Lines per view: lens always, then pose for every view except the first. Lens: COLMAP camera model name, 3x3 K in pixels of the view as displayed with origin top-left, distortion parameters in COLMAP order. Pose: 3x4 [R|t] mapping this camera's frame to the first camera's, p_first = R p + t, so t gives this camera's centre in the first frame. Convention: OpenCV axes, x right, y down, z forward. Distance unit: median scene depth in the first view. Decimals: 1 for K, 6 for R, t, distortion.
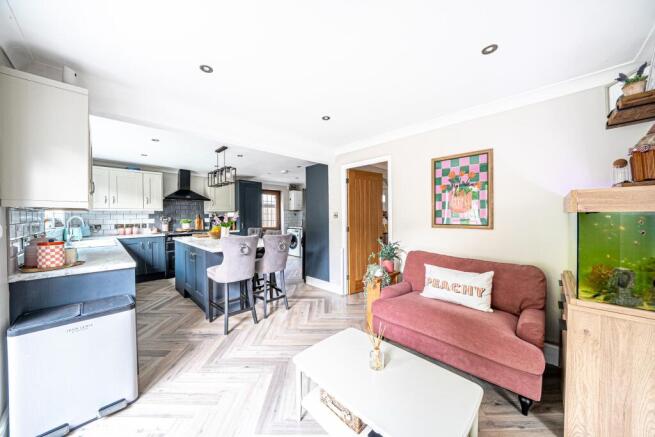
lens RADIAL K [[226.6, 0, 321.8], [0, 226.6, 219.0], [0, 0, 1]] dist [-0.002895, -0.000056]
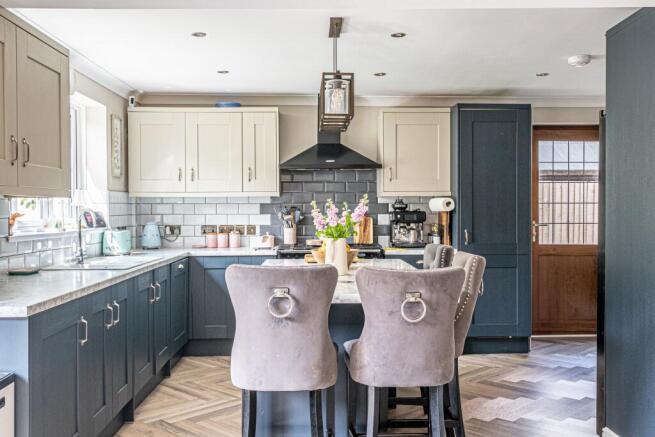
lens RADIAL K [[651.8, 0, 326.5], [0, 651.8, 216.7], [0, 0, 1]] dist [0.074364, 0.000000]
pose [[0.722427, 0.011517, -0.691351, 0.216418], [-0.013084, 0.999910, 0.002985, -0.002559], [0.691323, 0.006890, 0.722513, 0.170096]]
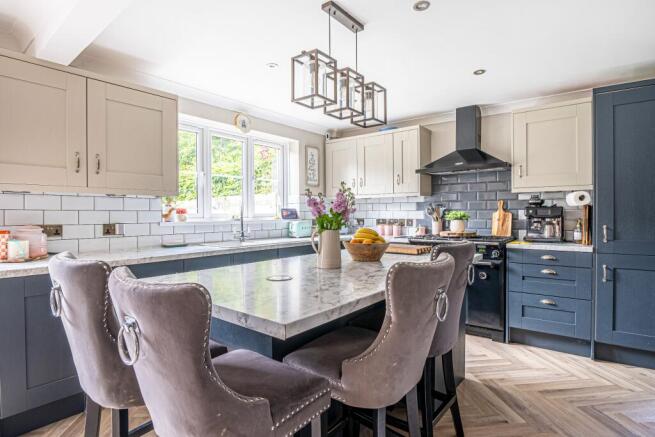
lens RADIAL K [[346.3, 0, 332.8], [0, 346.3, 216.8], [0, 0, 1]] dist [-0.005556, -0.000212]
pose [[0.127932, 0.014622, -0.991675, 0.085873], [-0.012791, 0.999832, 0.013092, 0.005246], [0.991700, 0.011010, 0.128098, 0.688761]]
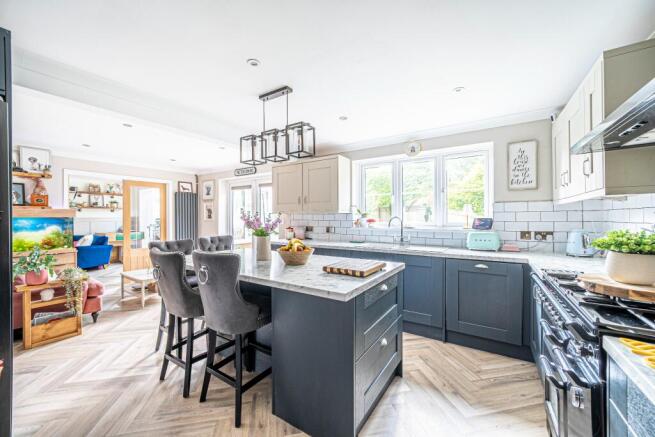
lens RADIAL K [[258.7, 0, 324.0], [0, 258.7, 216.0], [0, 0, 1]] dist [0.000415, 0.000013]
pose [[-0.978486, 0.008825, -0.206123, -0.315859], [0.006328, 0.999898, 0.012771, -0.017974], [0.206215, 0.011192, -0.978443, 1.221290]]
